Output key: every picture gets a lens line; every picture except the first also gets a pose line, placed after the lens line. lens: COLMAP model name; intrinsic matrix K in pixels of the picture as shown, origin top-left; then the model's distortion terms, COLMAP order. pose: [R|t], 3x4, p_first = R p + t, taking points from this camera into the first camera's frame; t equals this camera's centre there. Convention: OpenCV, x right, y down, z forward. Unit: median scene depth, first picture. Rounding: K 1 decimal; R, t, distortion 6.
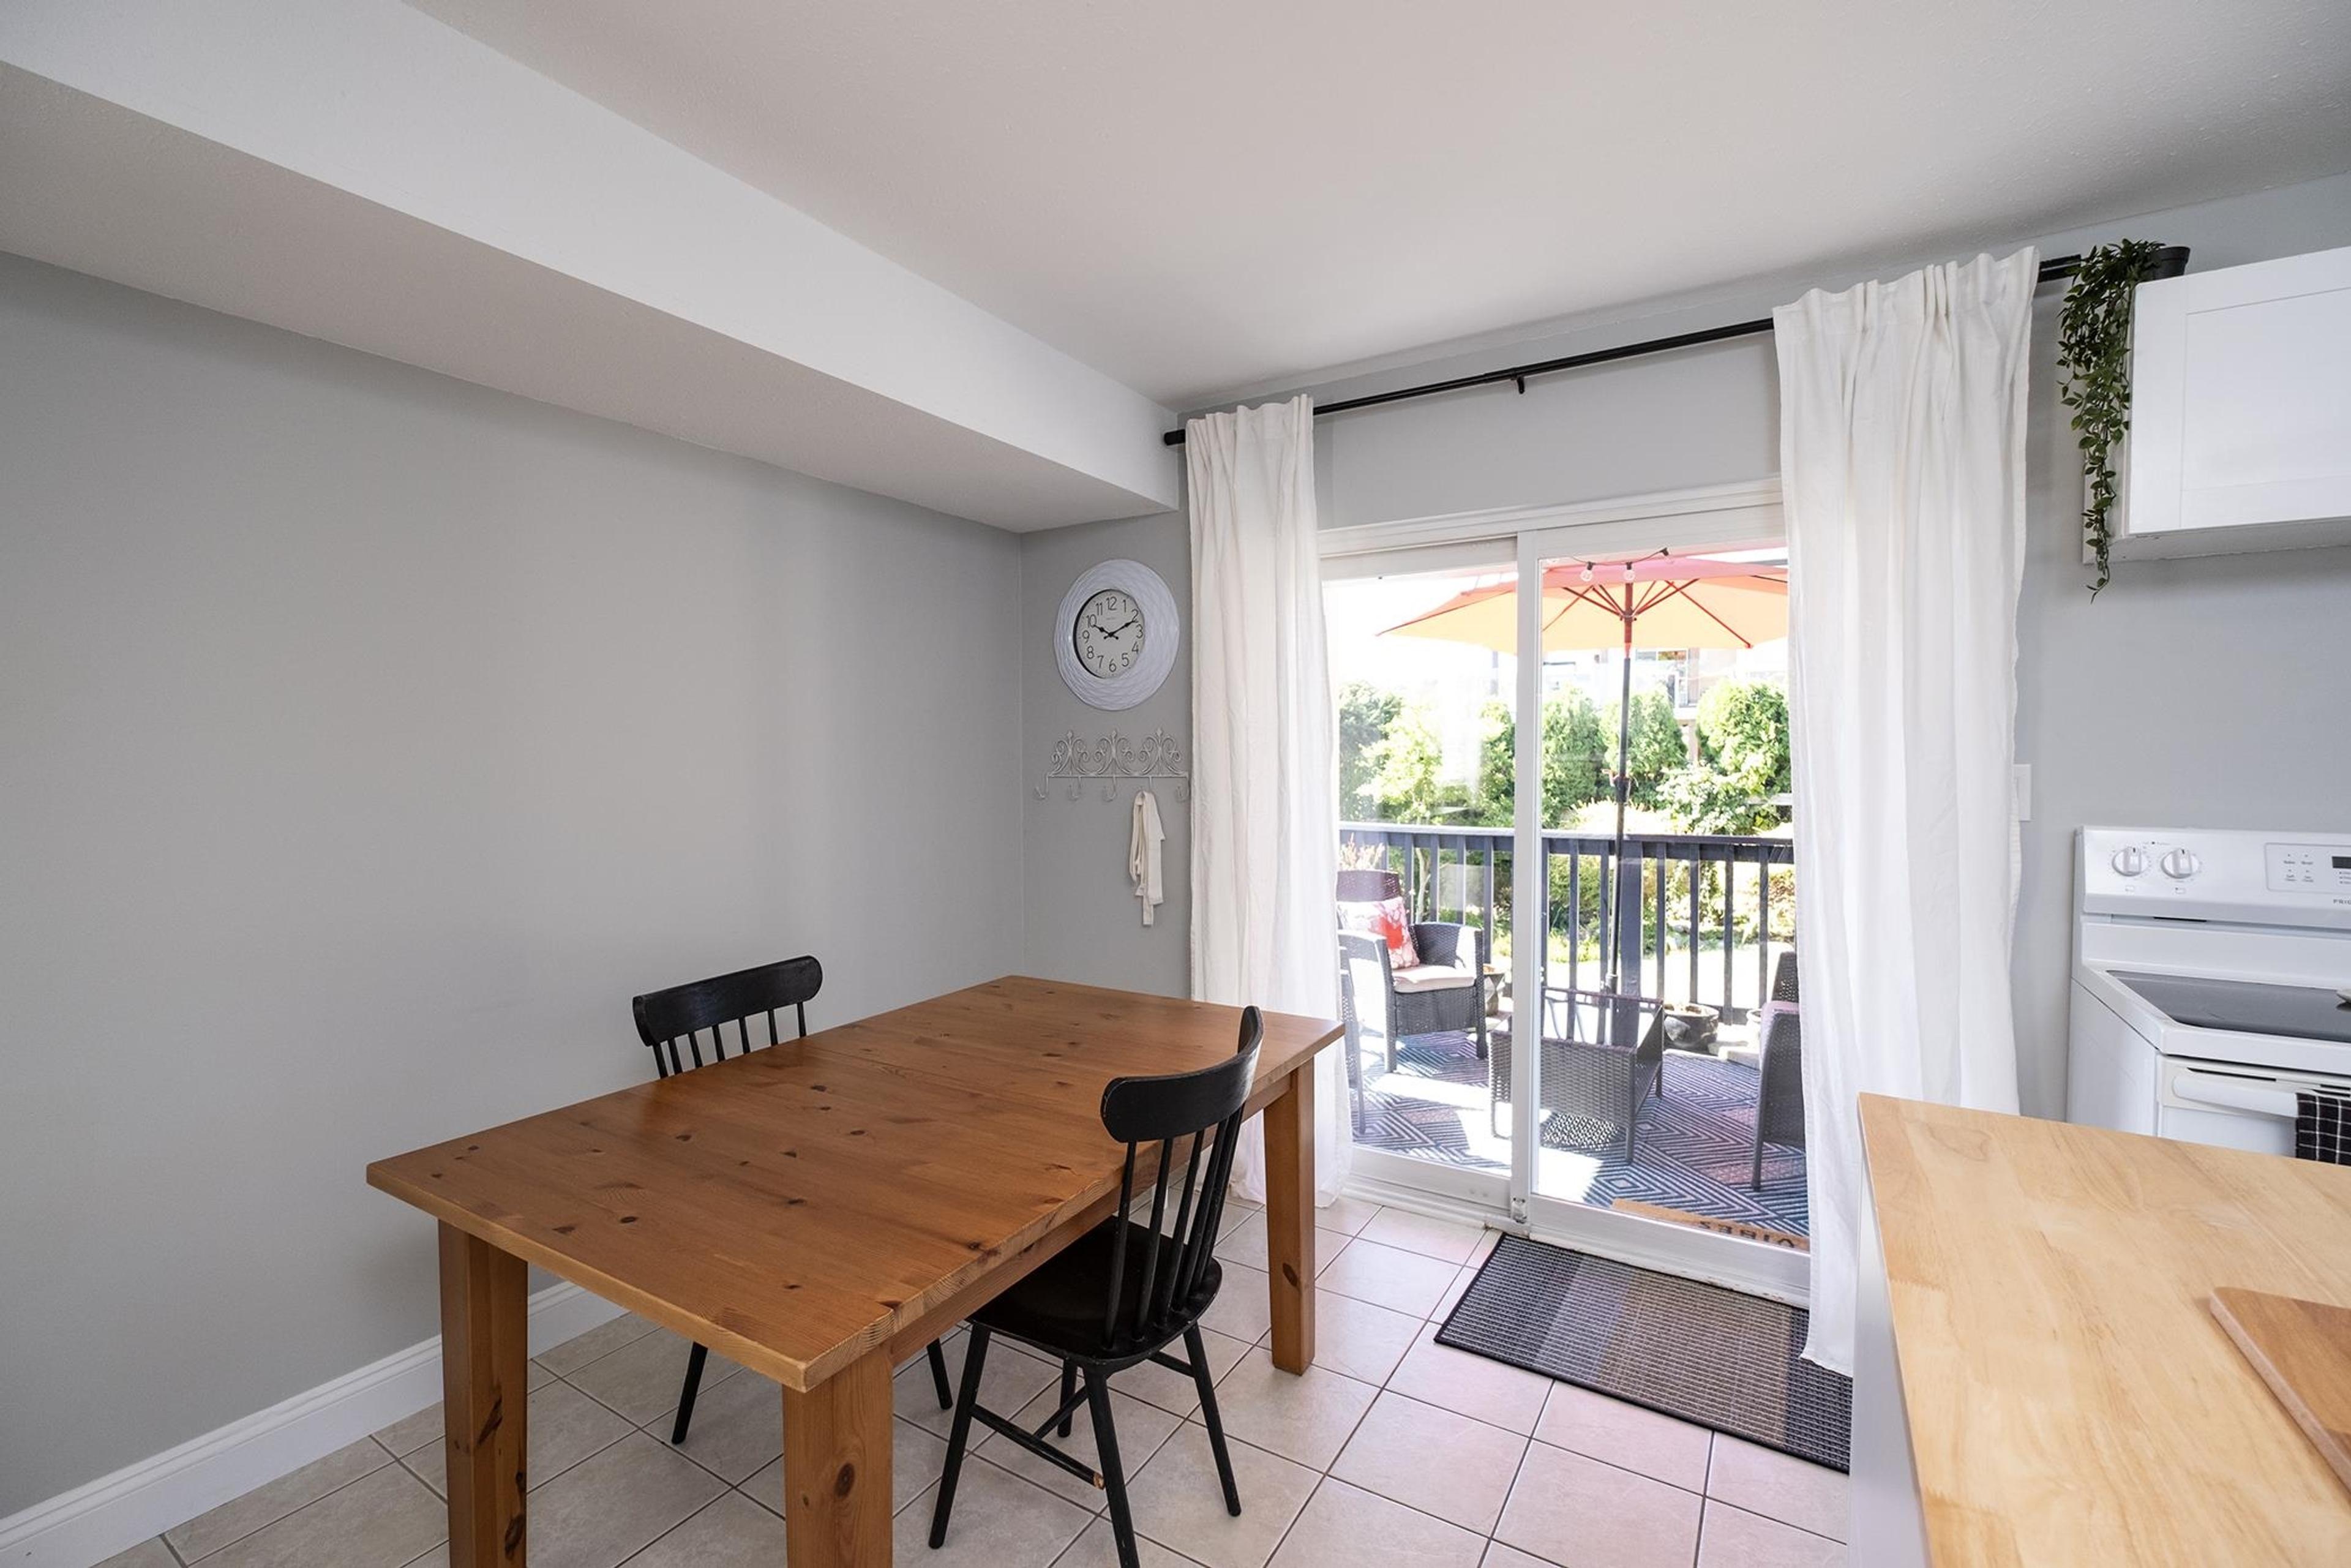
lens RADIAL K [[1010.2, 0, 1162.8], [0, 1010.2, 781.2], [0, 0, 1]] dist [-0.007574, 0.000046]
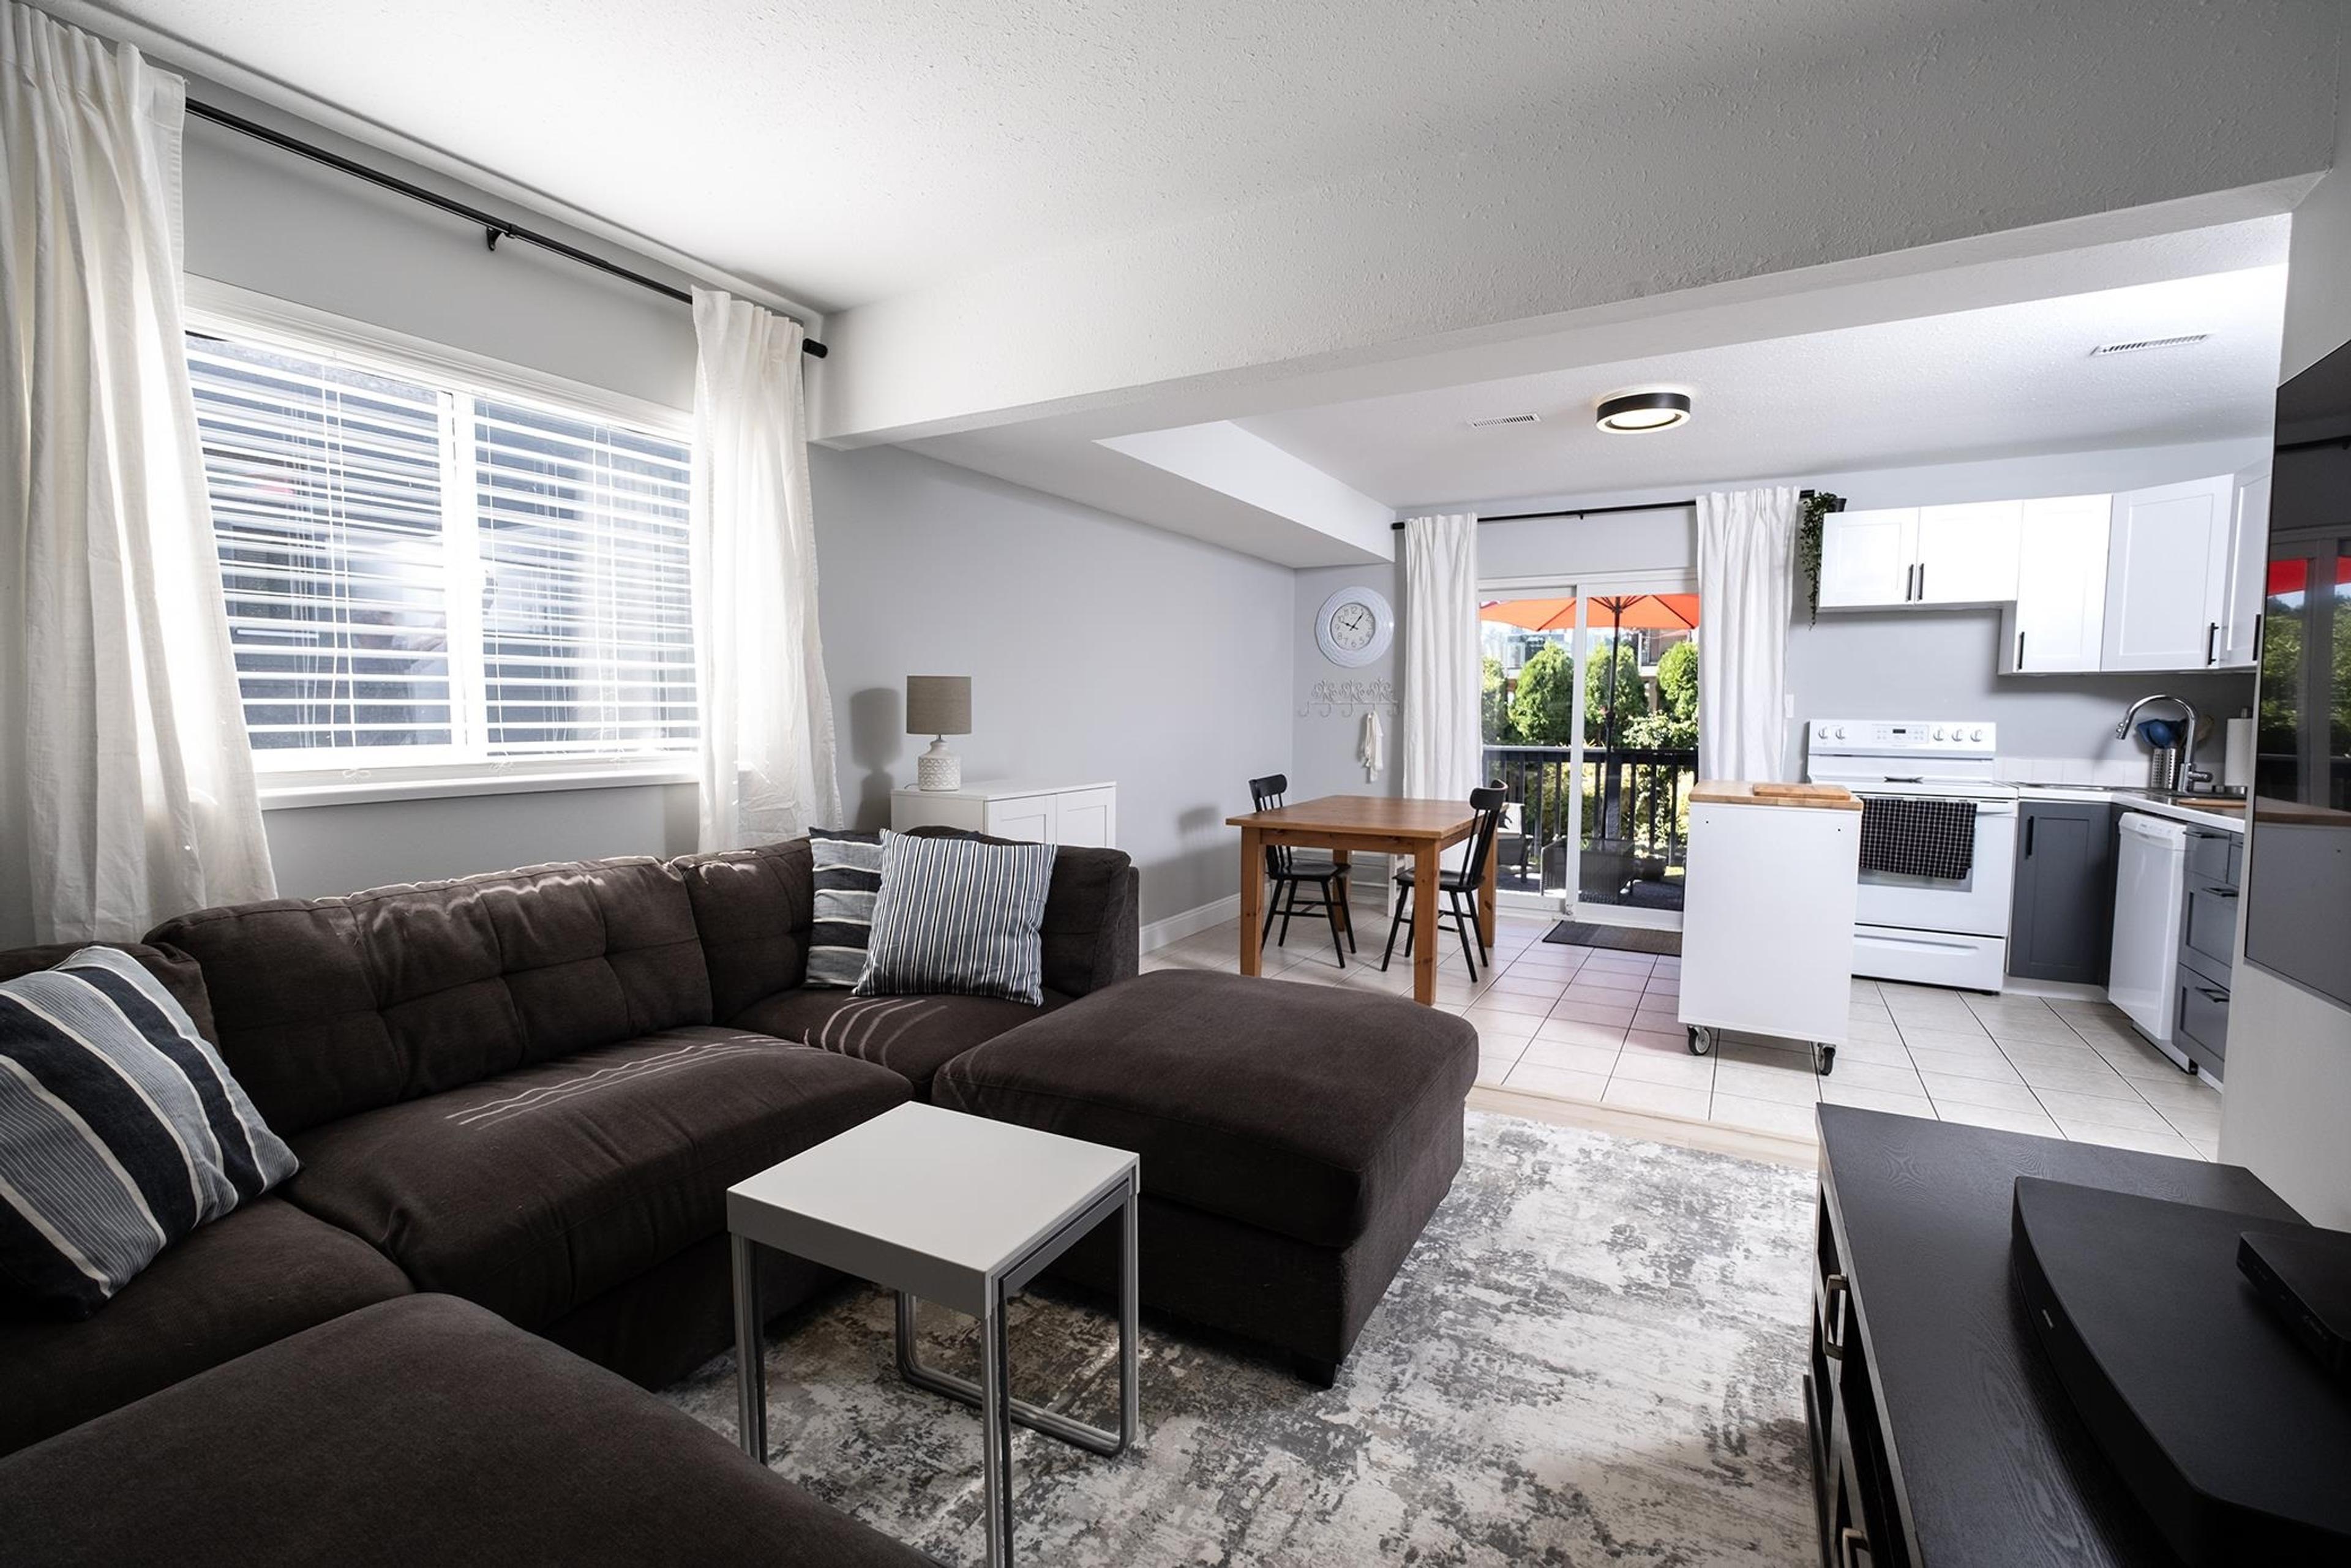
lens RADIAL K [[1028.3, 0, 1175.5], [0, 1028.3, 784.0], [0, 0, 1]] dist [-0.001294, -0.000127]
pose [[0.998659, 0.003967, 0.051616, -0.729678], [-0.006405, 0.998867, 0.047154, 0.087930], [-0.051371, -0.047422, 0.997553, -1.368502]]
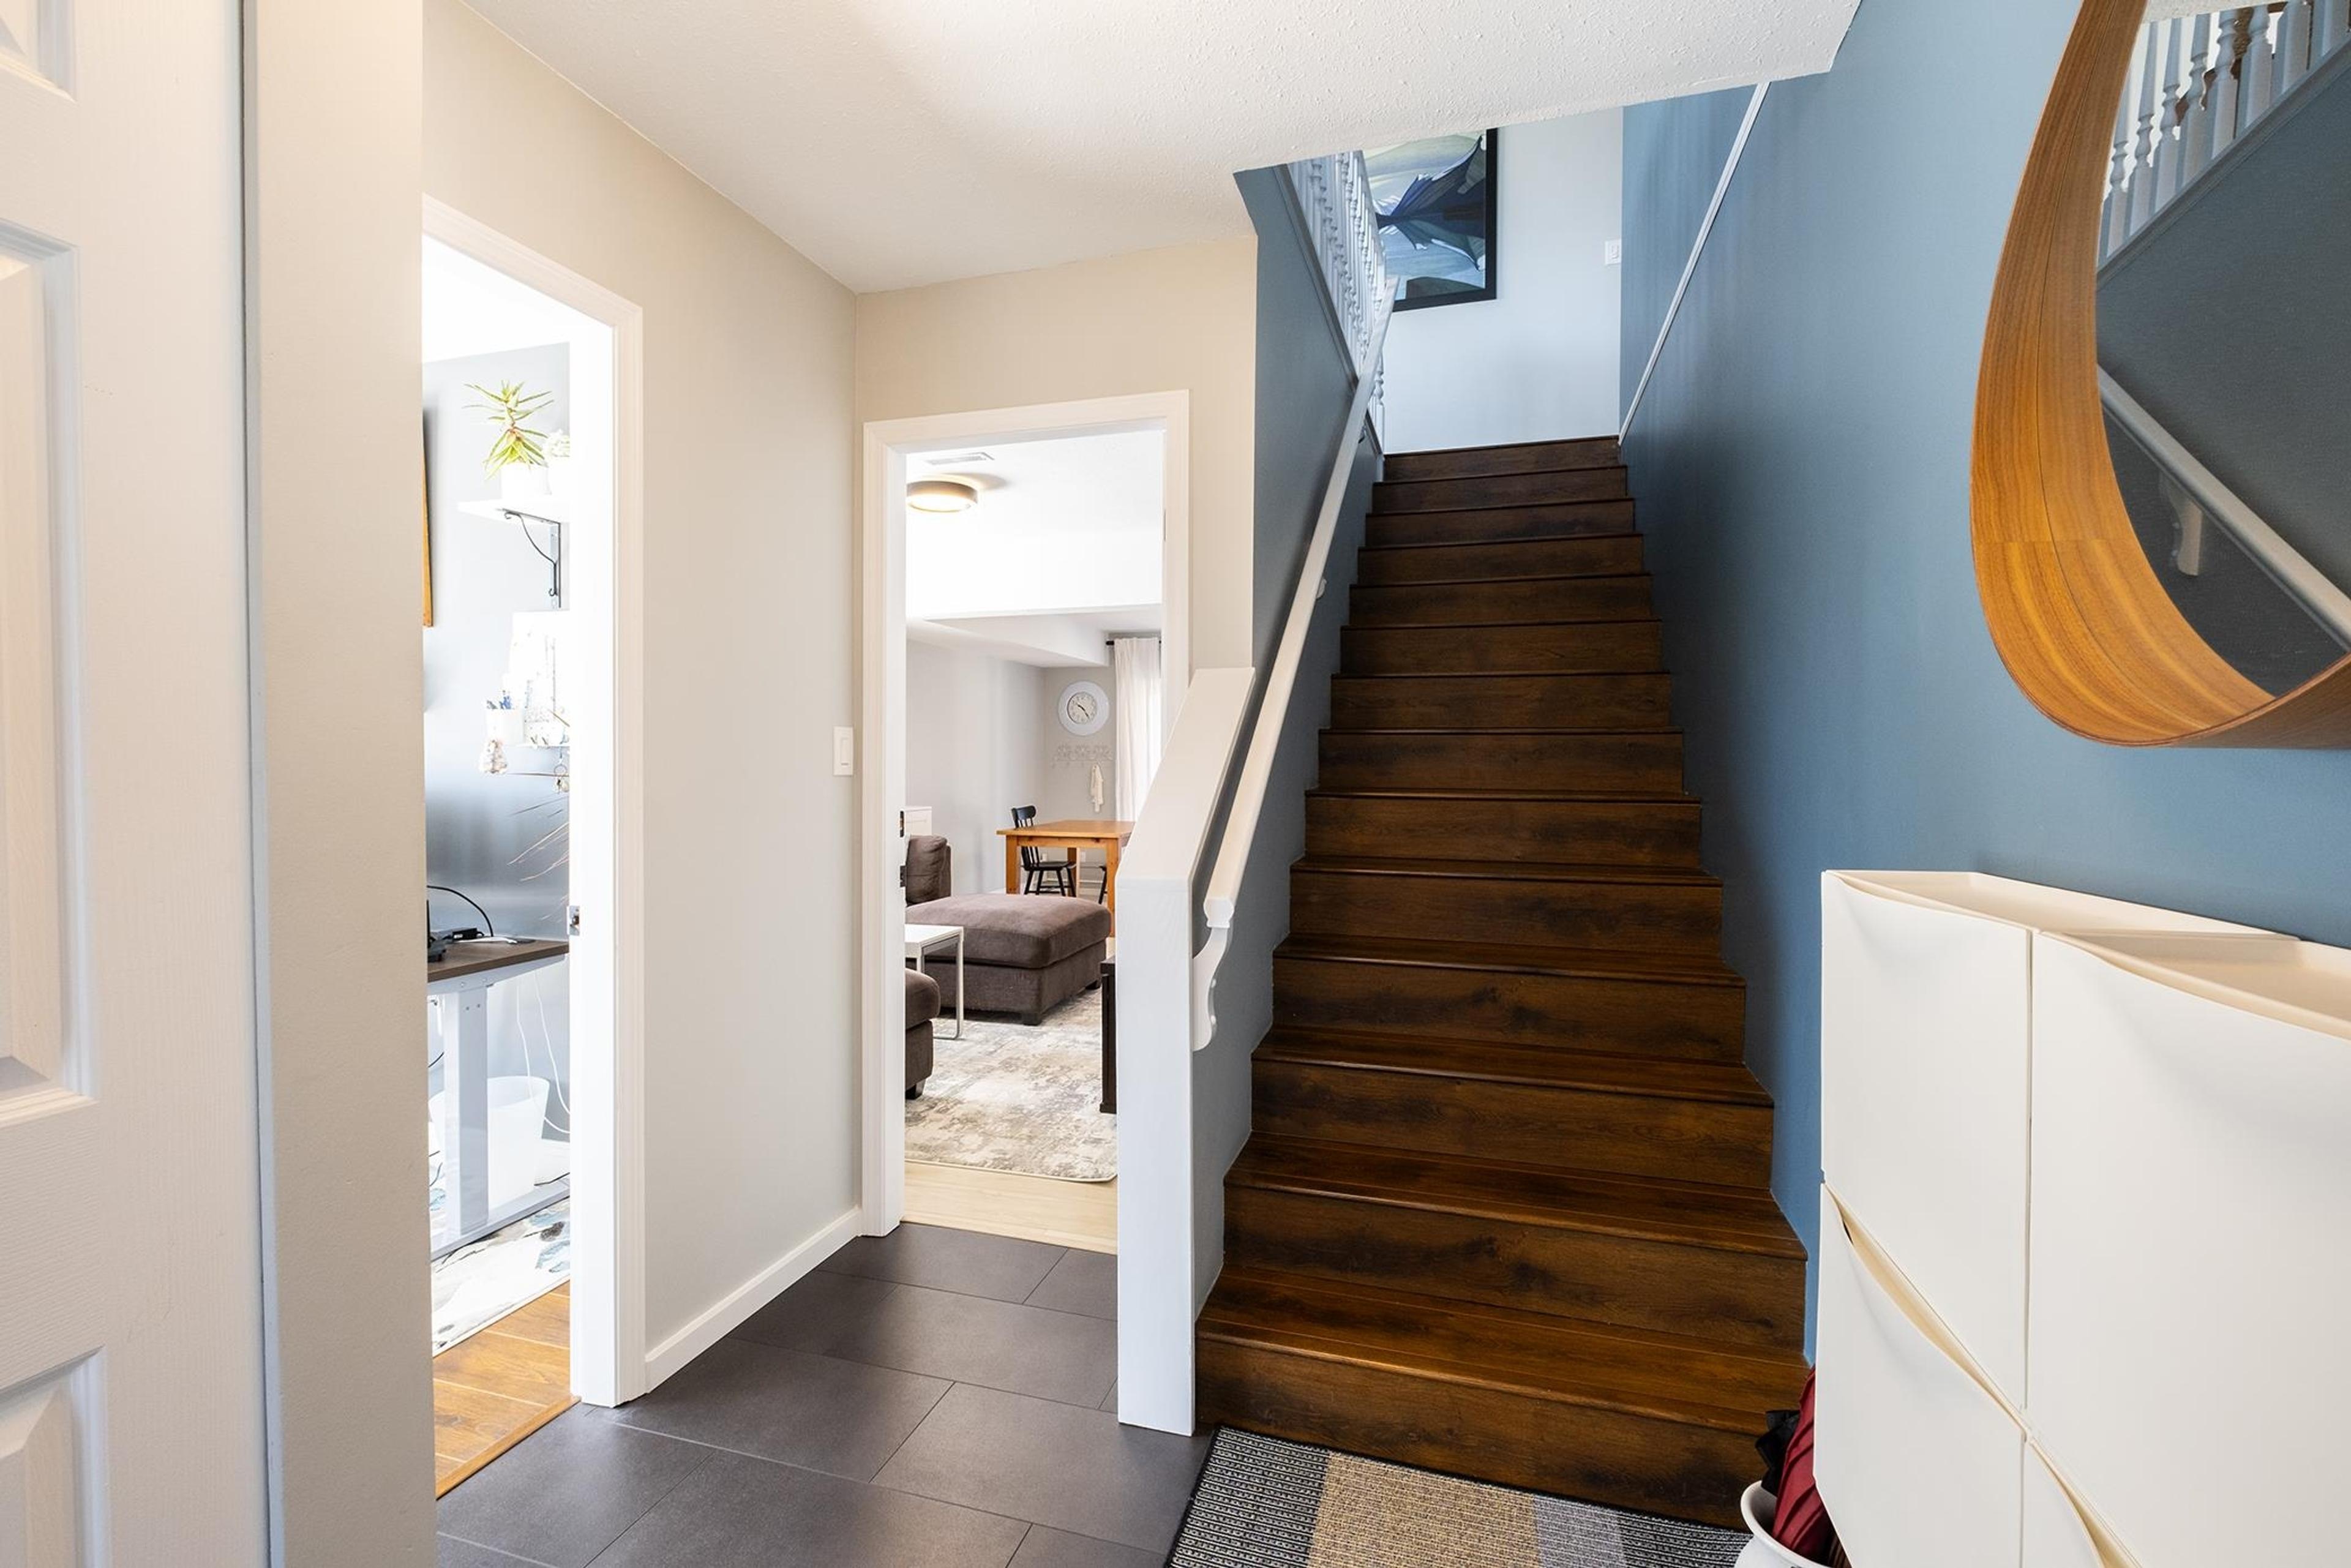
lens RADIAL K [[1010.2, 0, 1162.8], [0, 1010.2, 781.2], [0, 0, 1]] dist [-0.007574, 0.000046]
pose [[0.966610, -0.001541, 0.256248, -0.843333], [0.003616, 0.999964, -0.007624, 0.116969], [-0.256227, 0.008296, 0.966581, -2.666387]]
